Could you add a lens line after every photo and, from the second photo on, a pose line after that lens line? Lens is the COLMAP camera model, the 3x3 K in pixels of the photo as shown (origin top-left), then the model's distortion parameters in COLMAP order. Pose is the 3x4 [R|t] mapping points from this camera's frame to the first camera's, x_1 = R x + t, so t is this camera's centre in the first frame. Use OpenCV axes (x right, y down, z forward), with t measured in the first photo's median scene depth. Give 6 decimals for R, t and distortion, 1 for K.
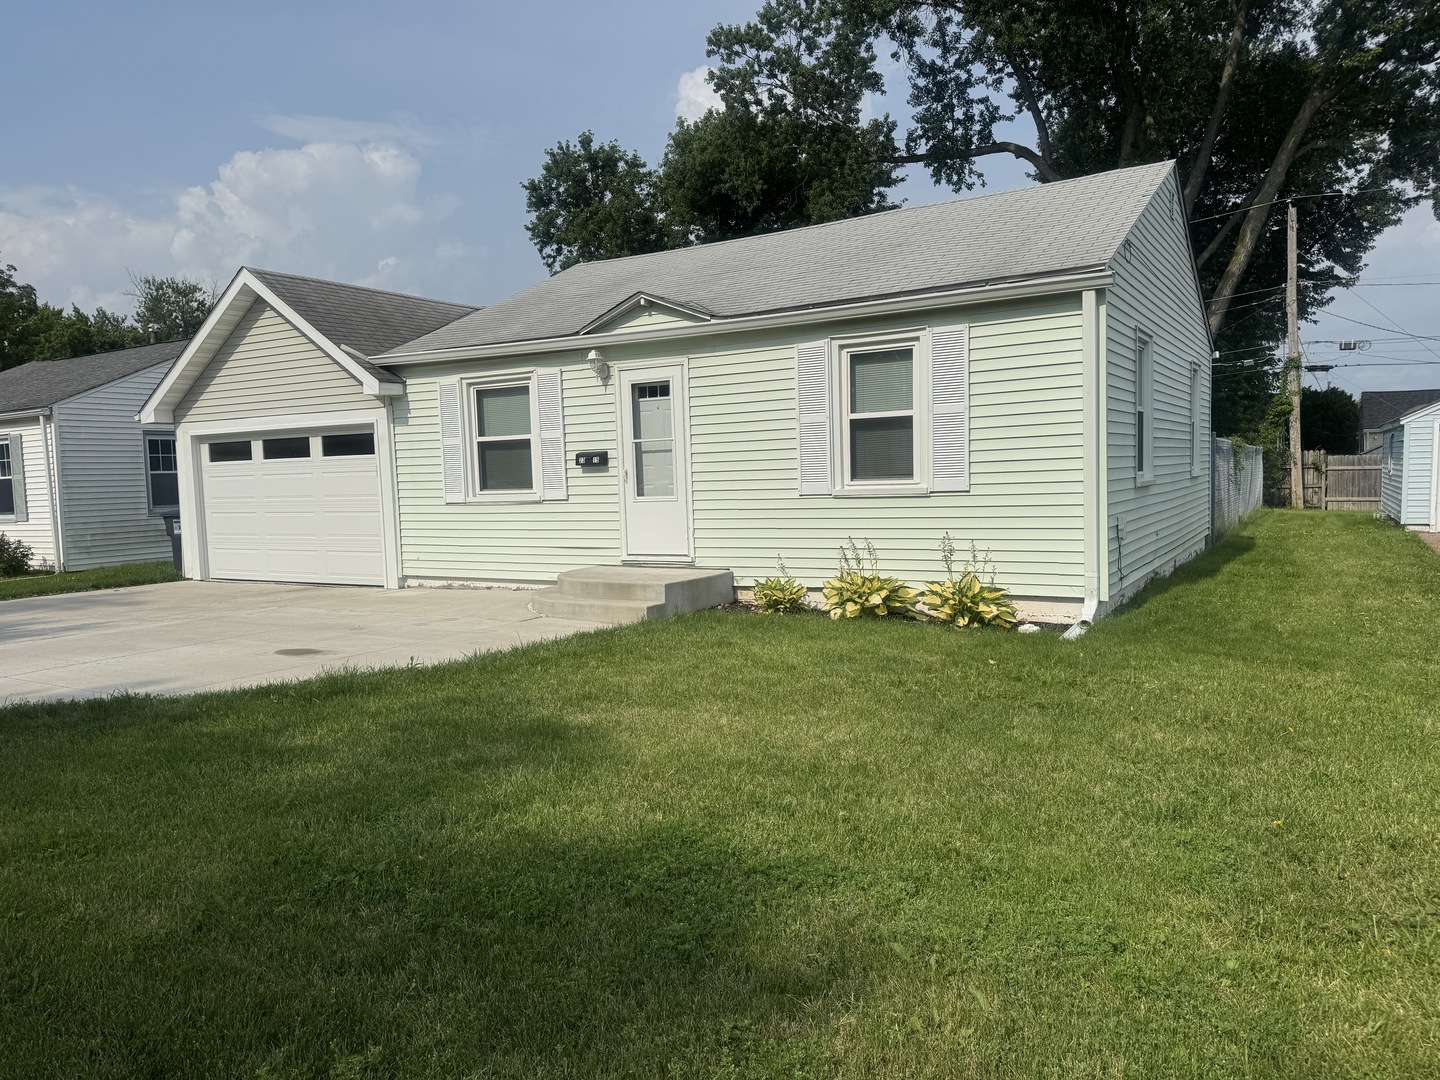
lens RADIAL K [[1026.9, 0, 720.5], [0, 1026.9, 548.3], [0, 0, 1]] dist [0.053127, -0.046819]
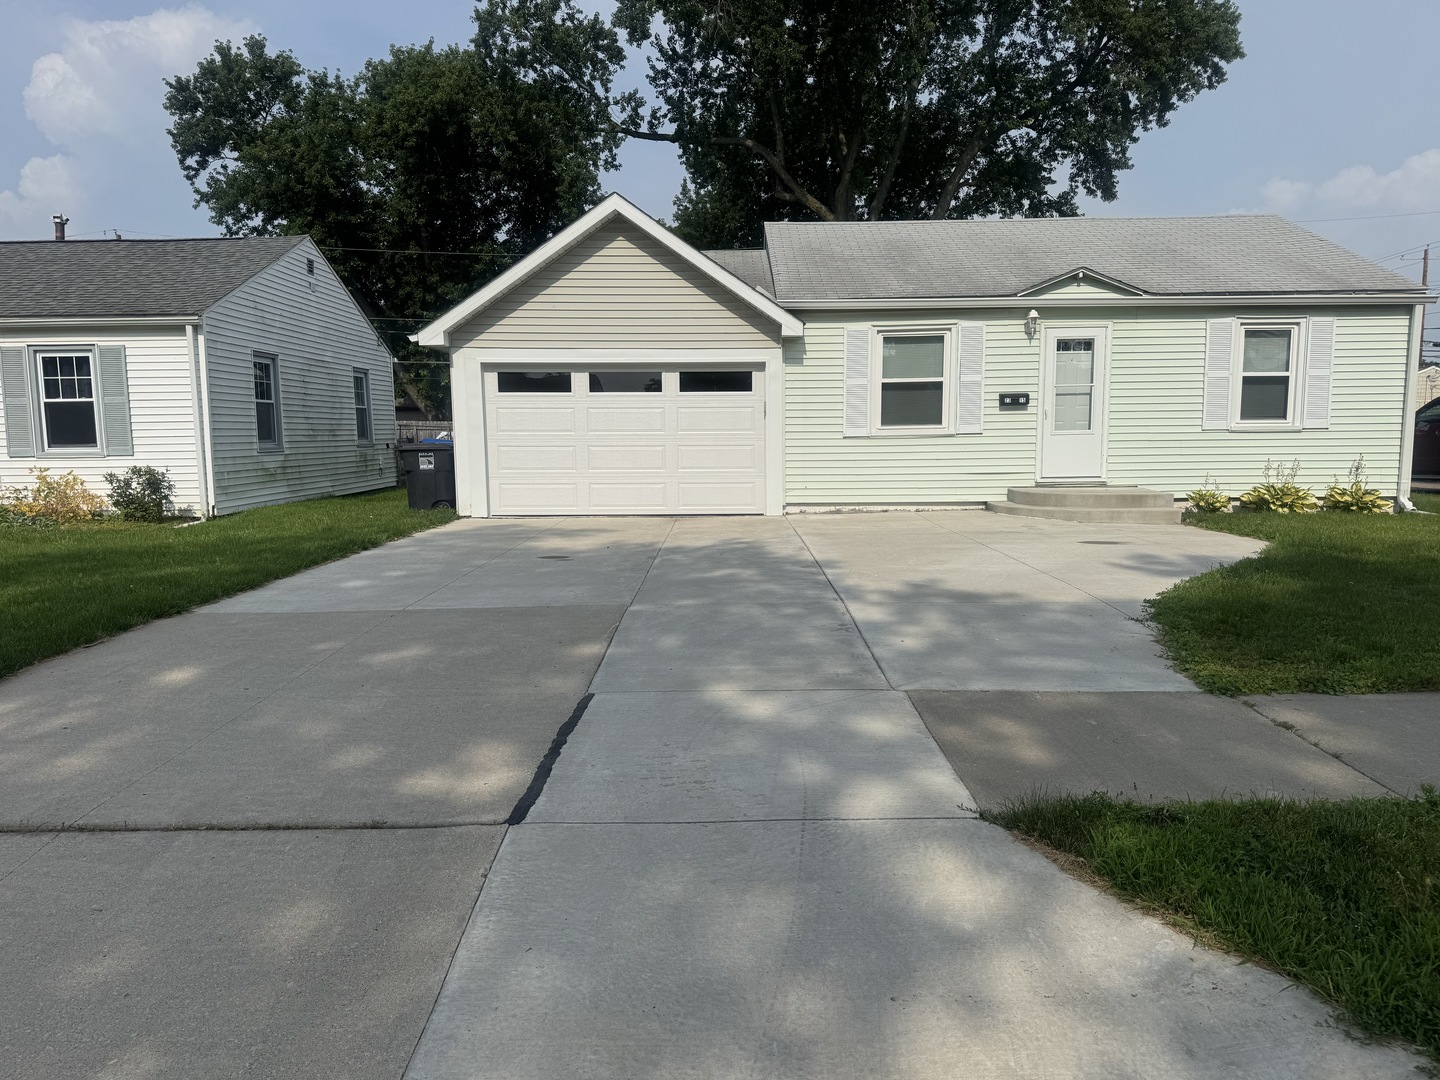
lens RADIAL K [[1026.9, 0, 708.0], [0, 1026.9, 543.1], [0, 0, 1]] dist [0.053127, -0.046819]
pose [[0.862723, -0.033415, 0.504572, -0.978240], [0.019038, 0.999253, 0.033623, 0.032267], [-0.505318, -0.019402, 0.862715, 0.113711]]
